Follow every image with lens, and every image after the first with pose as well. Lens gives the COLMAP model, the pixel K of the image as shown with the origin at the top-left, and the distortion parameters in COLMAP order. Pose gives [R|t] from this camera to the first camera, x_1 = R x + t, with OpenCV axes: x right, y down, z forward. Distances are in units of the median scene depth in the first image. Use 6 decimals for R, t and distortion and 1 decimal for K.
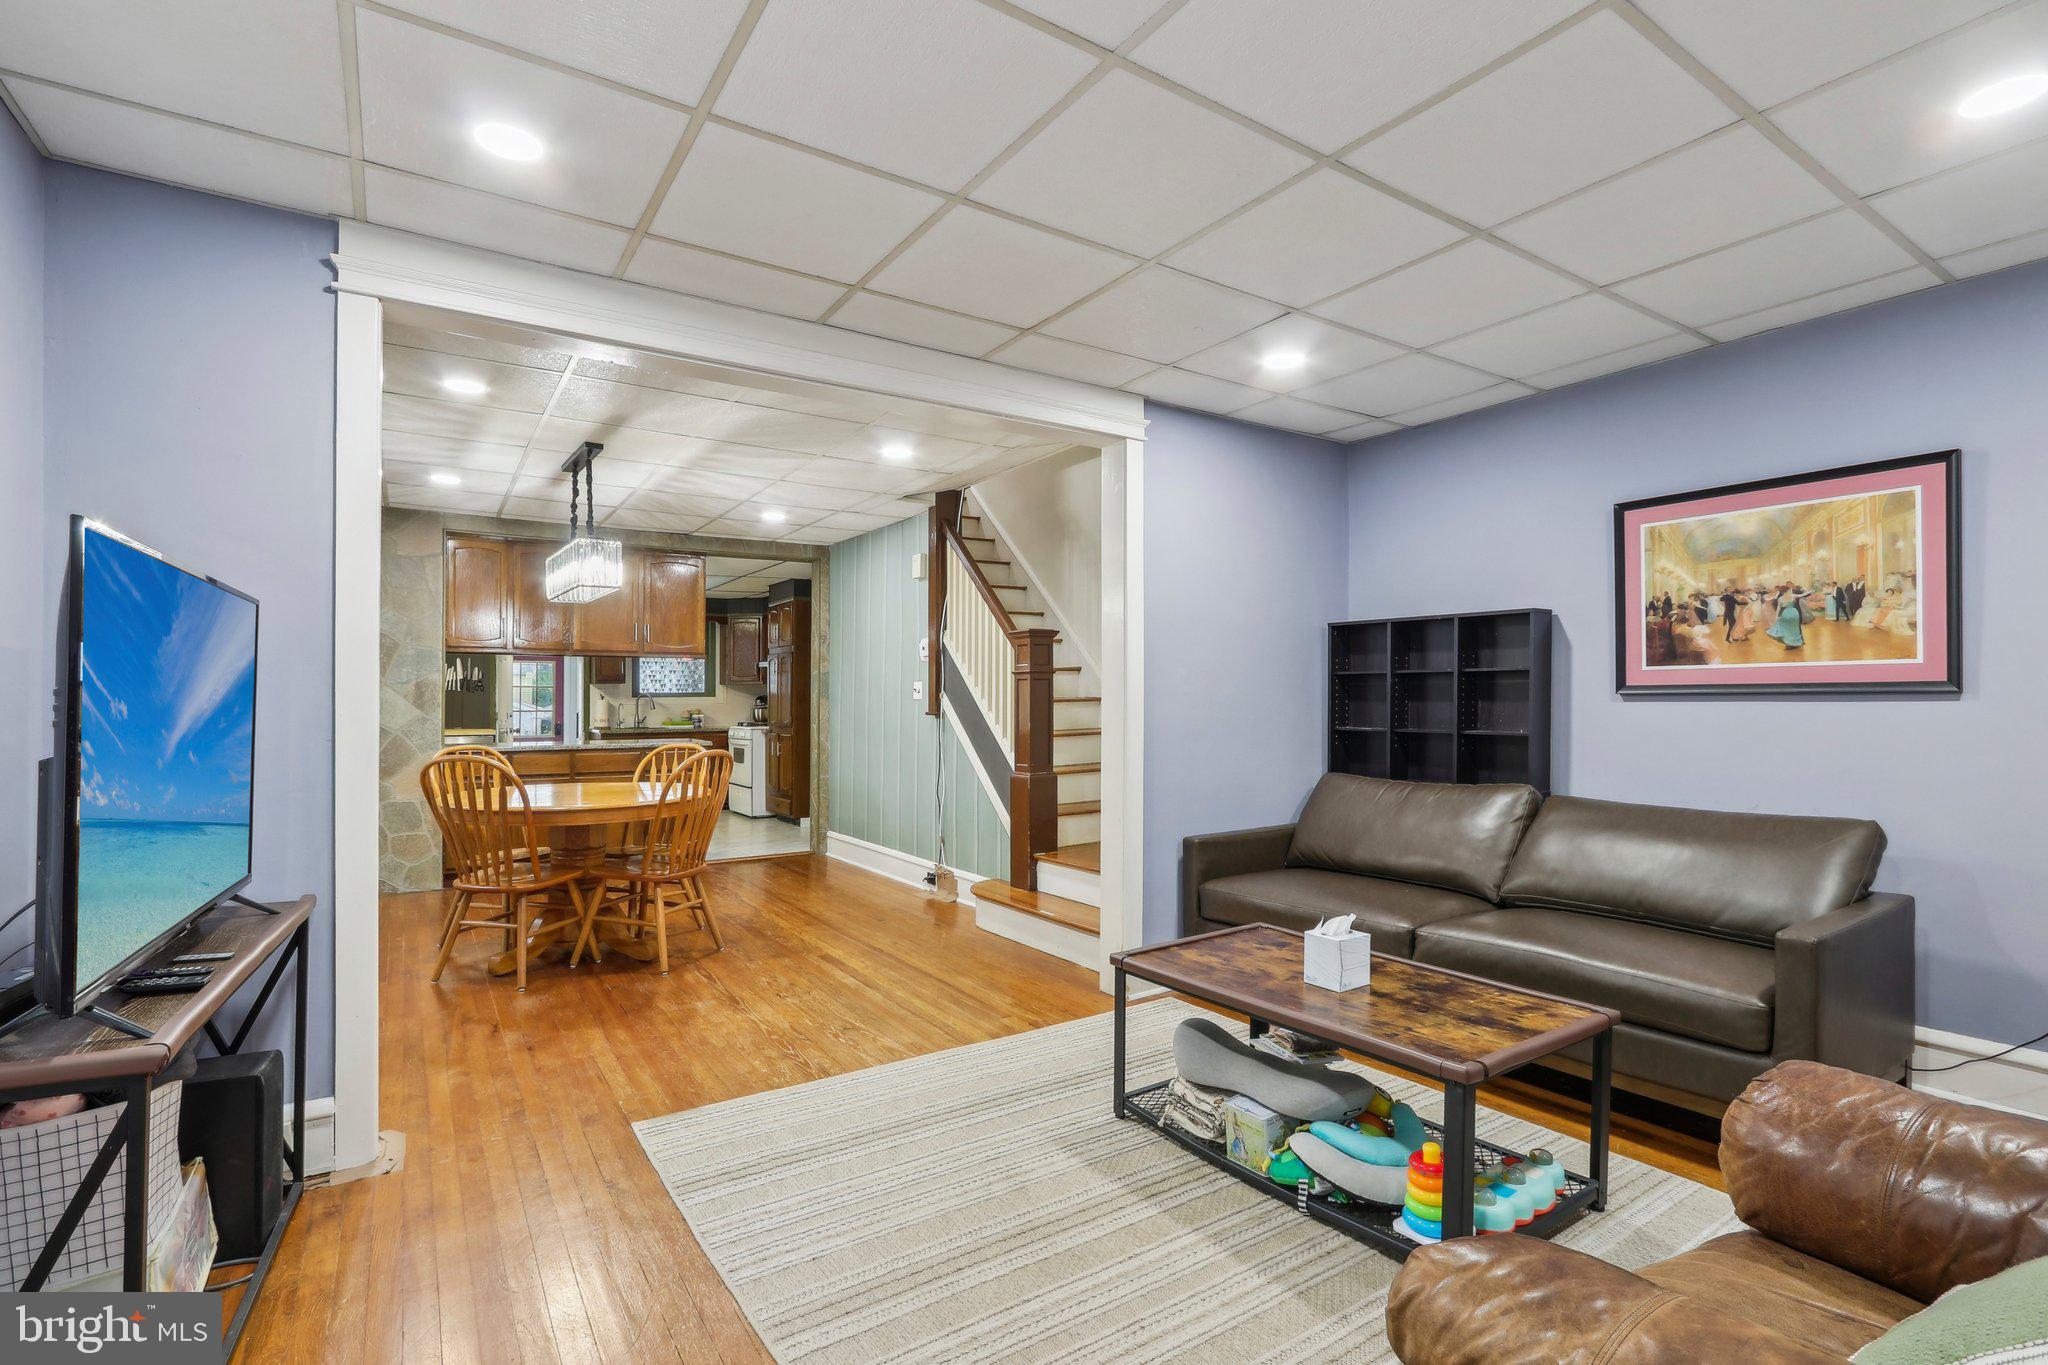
lens RADIAL K [[955.8, 0, 1024.0], [0, 955.8, 682.5], [0, 0, 1]] dist [-0.001932, -0.000075]
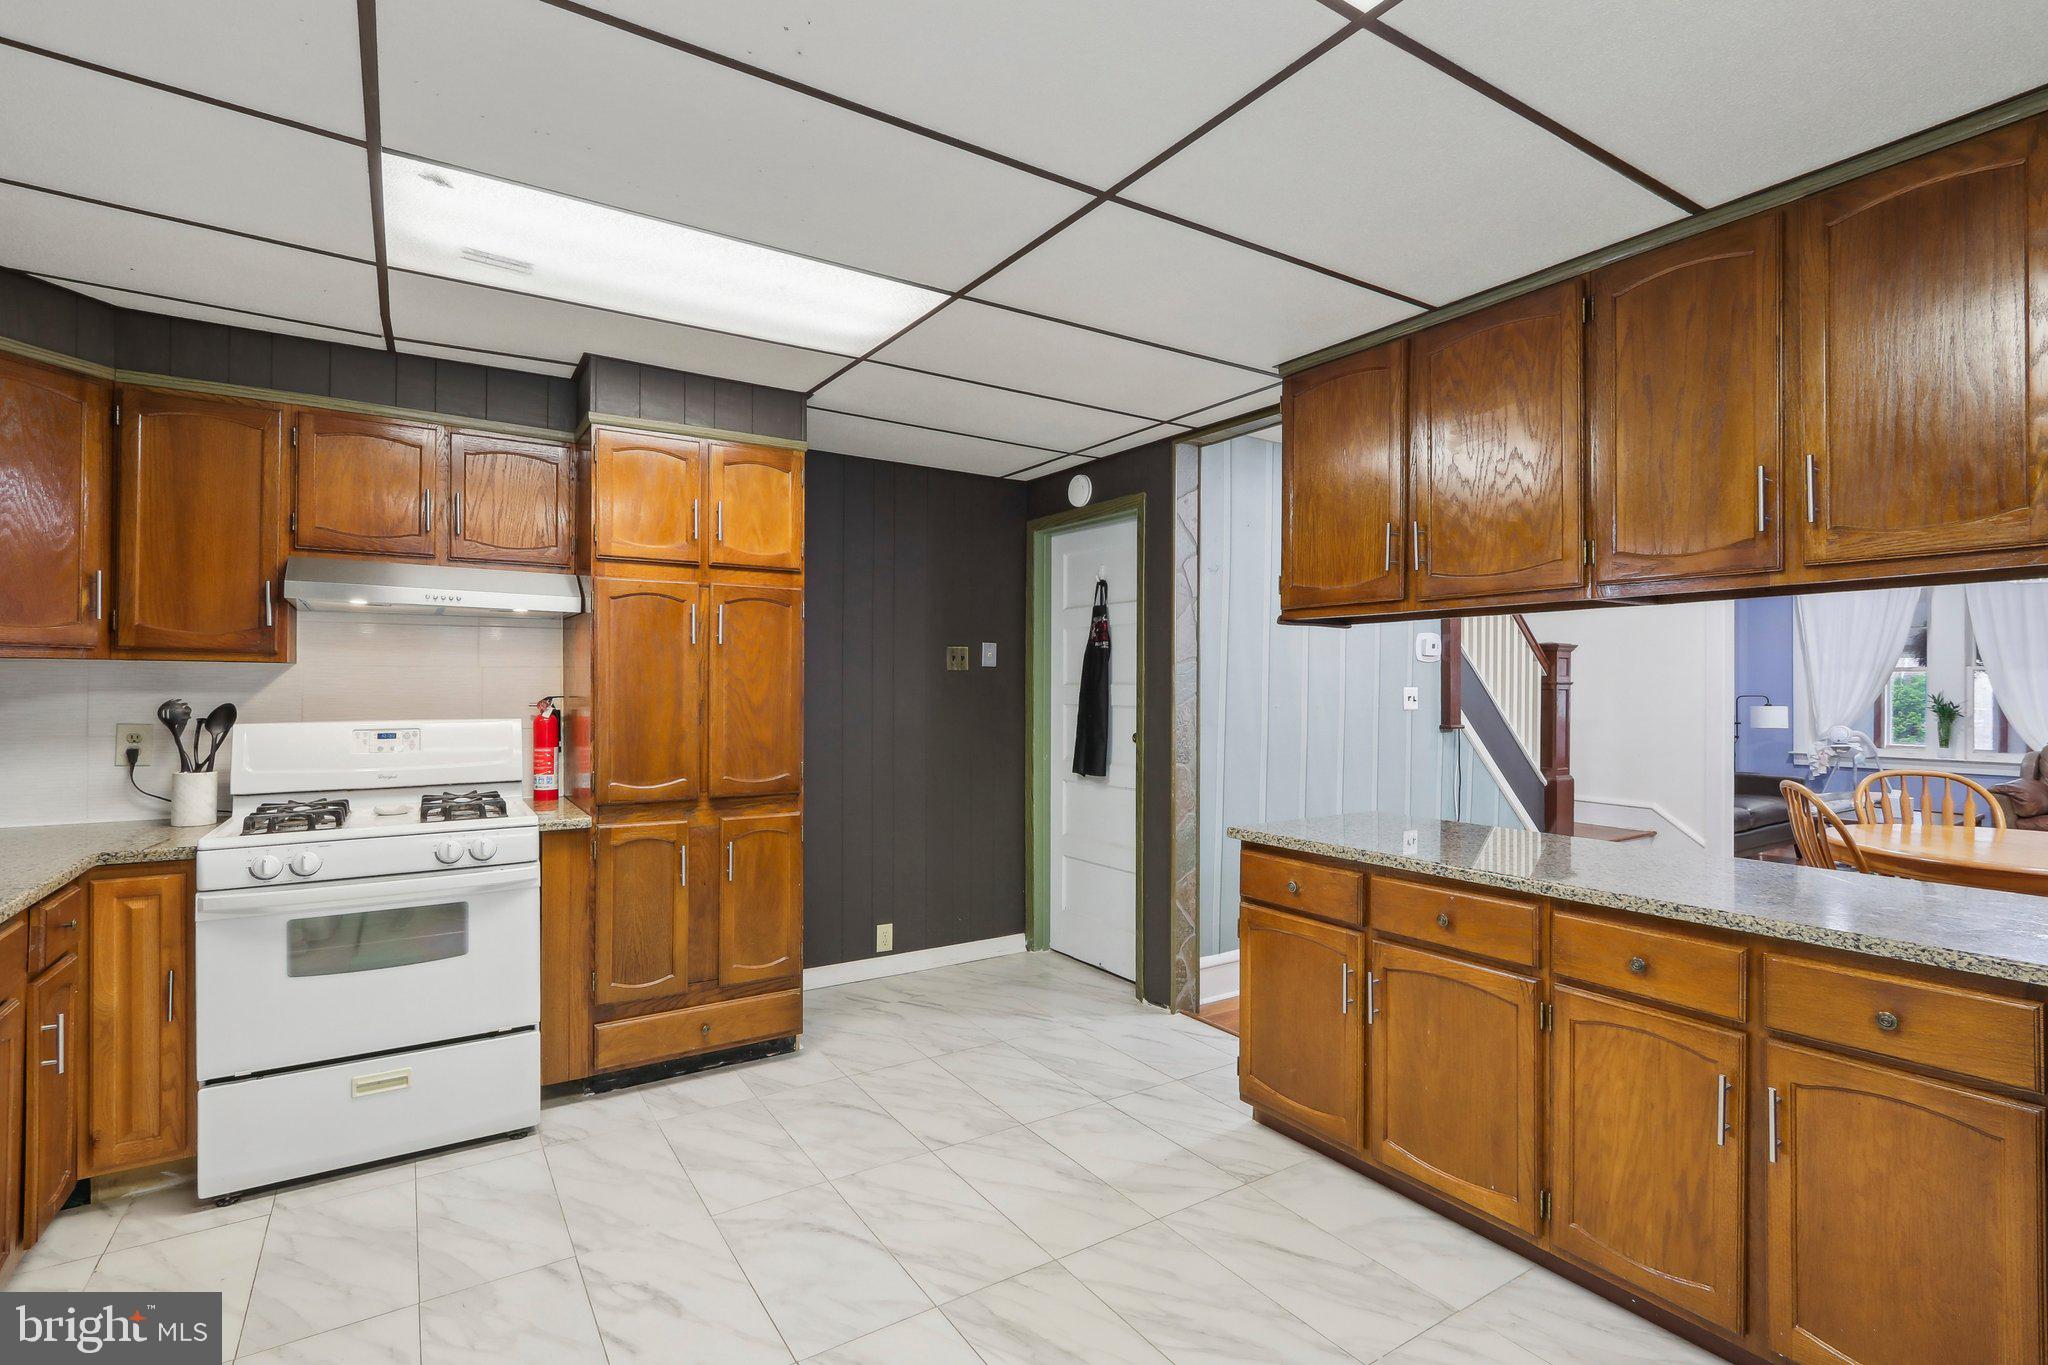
lens RADIAL K [[969.7, 0, 1043.7], [0, 969.7, 684.6], [0, 0, 1]] dist [-0.002431, -0.000107]
pose [[-0.006834, 0.002585, 0.999973, -1.855117], [-0.020338, 0.999789, -0.002724, 0.005280], [-0.999770, -0.020356, -0.006780, 2.683303]]
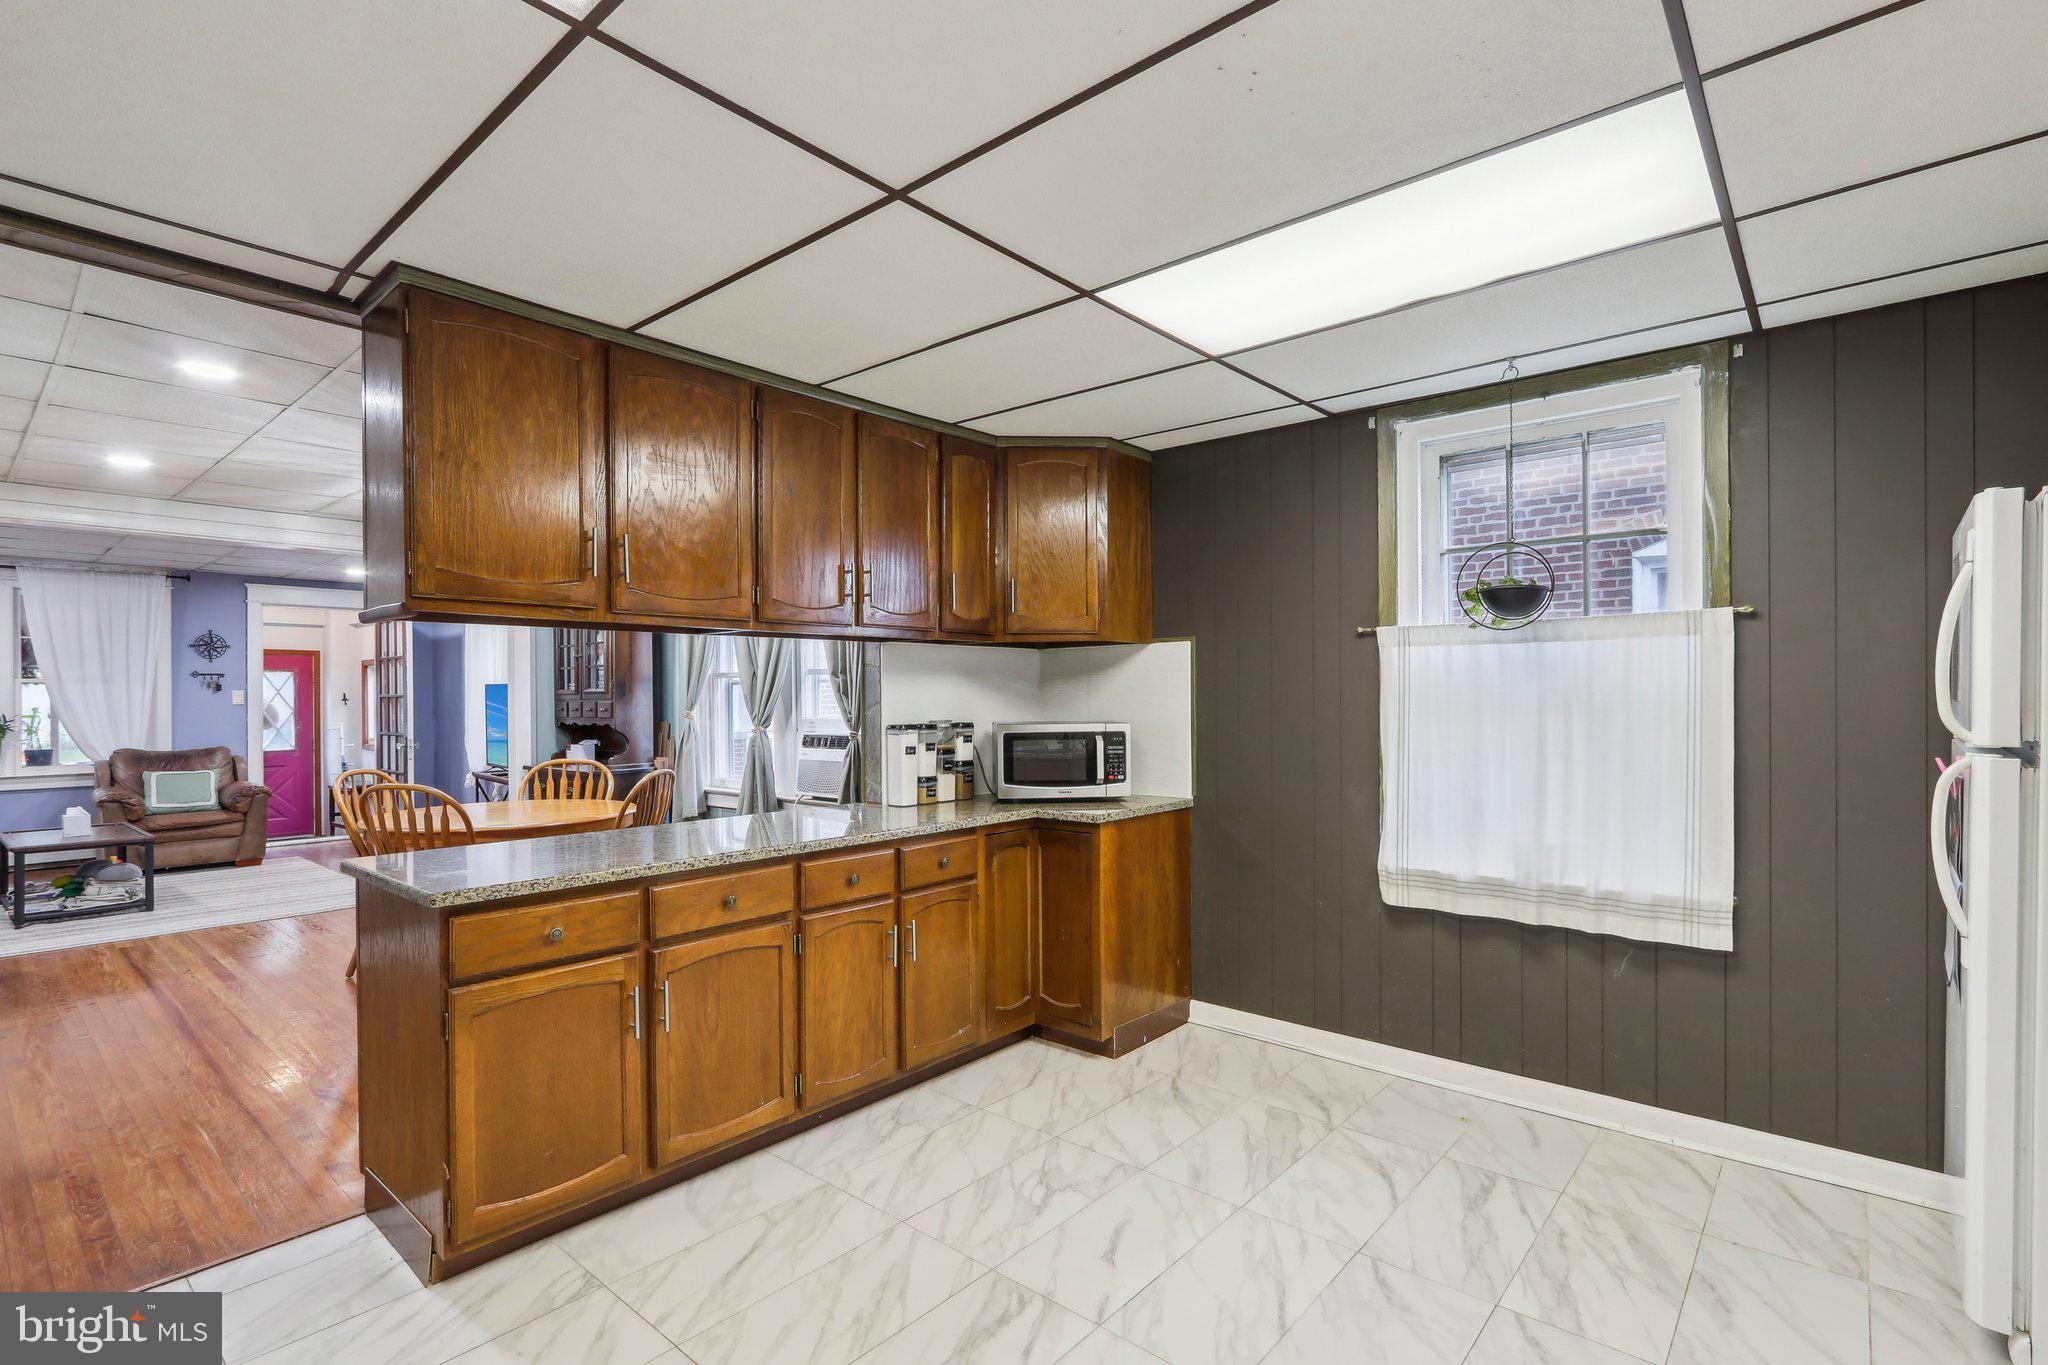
lens RADIAL K [[958.3, 0, 1020.8], [0, 958.3, 699.4], [0, 0, 1]] dist [-0.005212, -0.000156]
pose [[-0.963677, 0.003993, -0.267042, -1.095309], [0.008658, 0.999830, -0.016292, 0.017209], [0.266931, -0.018012, -0.963547, 3.279979]]
